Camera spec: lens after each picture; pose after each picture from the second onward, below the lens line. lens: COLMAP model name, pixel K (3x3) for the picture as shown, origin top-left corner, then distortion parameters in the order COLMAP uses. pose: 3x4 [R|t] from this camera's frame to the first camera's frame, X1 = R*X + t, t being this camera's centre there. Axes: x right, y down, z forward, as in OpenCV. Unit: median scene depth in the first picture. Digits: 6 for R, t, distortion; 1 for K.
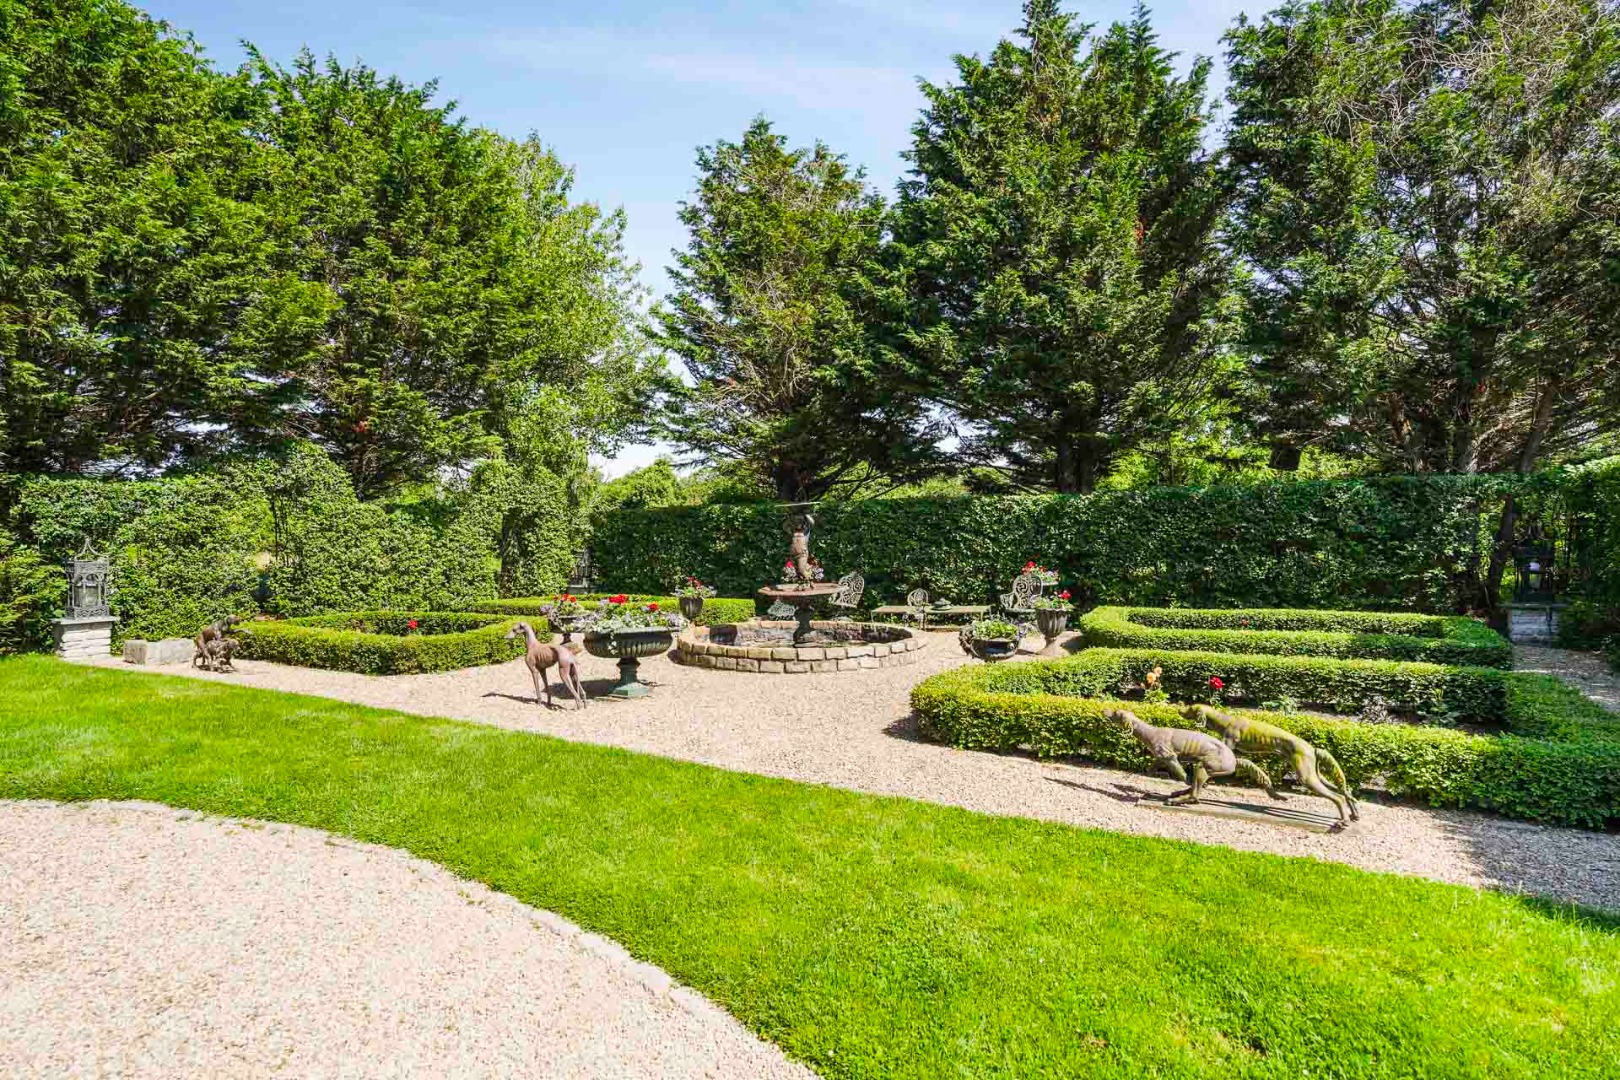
lens RADIAL K [[811.3, 0, 810.0], [0, 811.3, 540.0], [0, 0, 1]] dist [-0.023149, 0.000054]
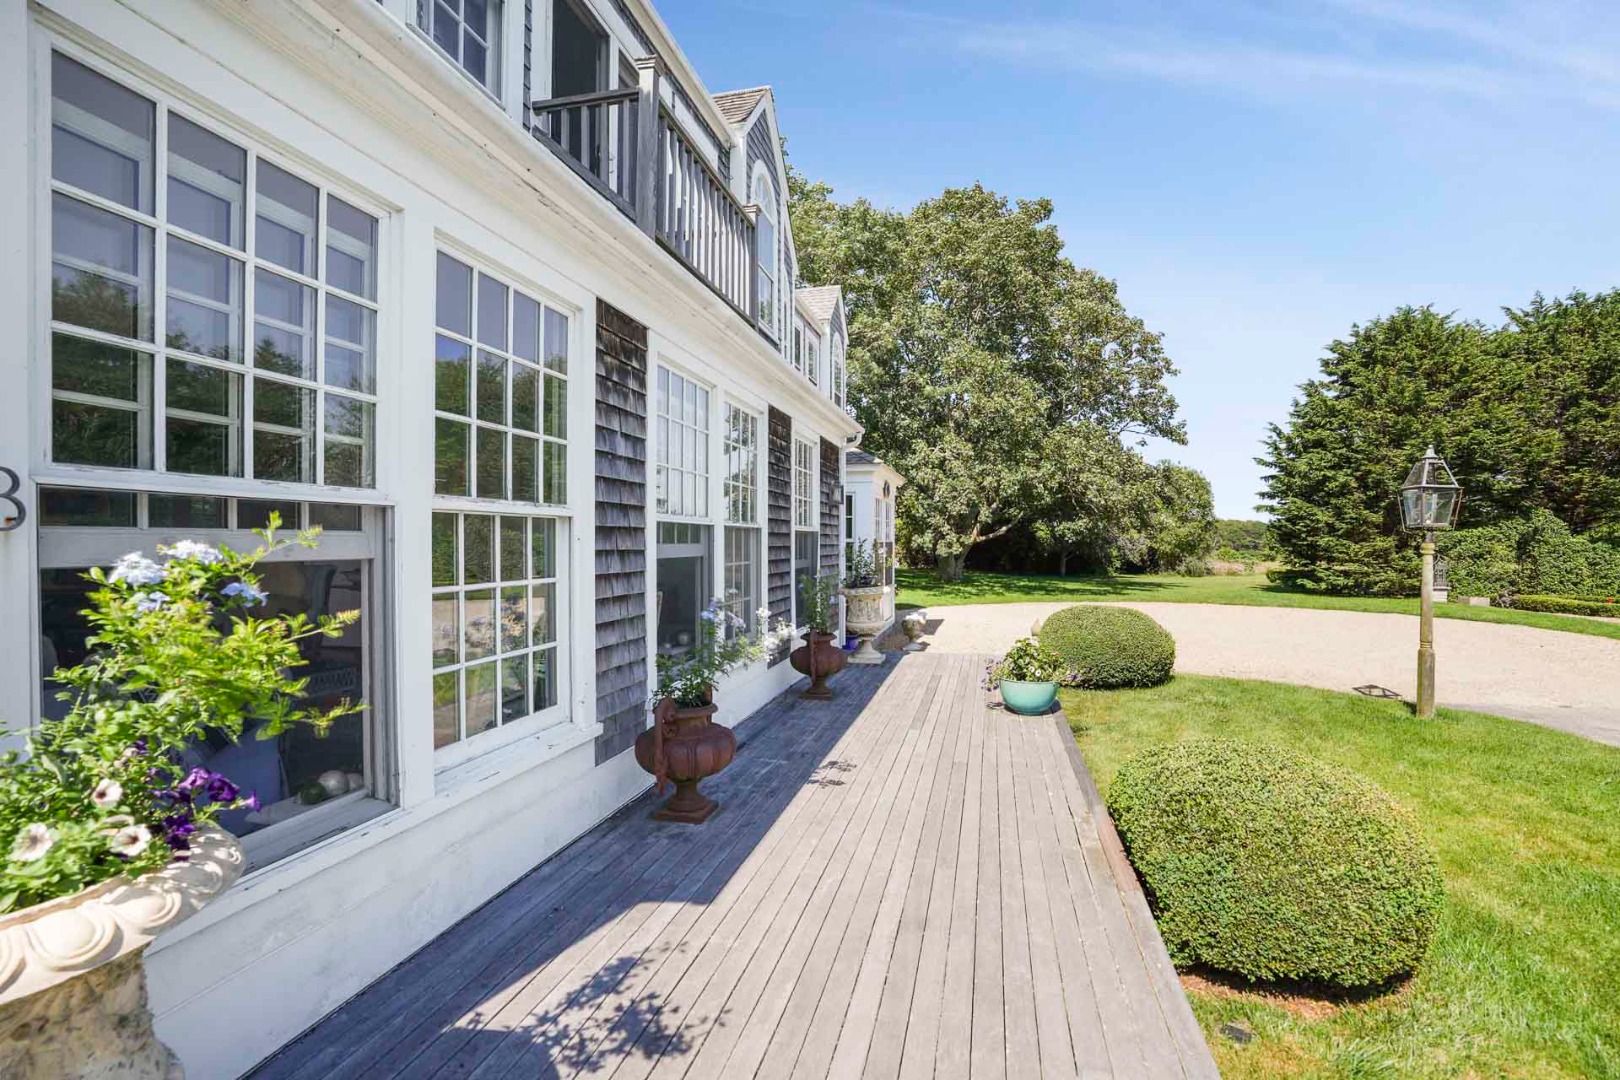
lens RADIAL K [[711.8, 0, 810.0], [0, 711.8, 540.0], [0, 0, 1]] dist [-0.013205, 0.000085]
pose [[0.256520, 0.017038, -0.966389, 0.585121], [-0.015294, 0.999791, 0.013567, -0.039043], [0.966418, 0.011299, 0.256727, -1.183196]]
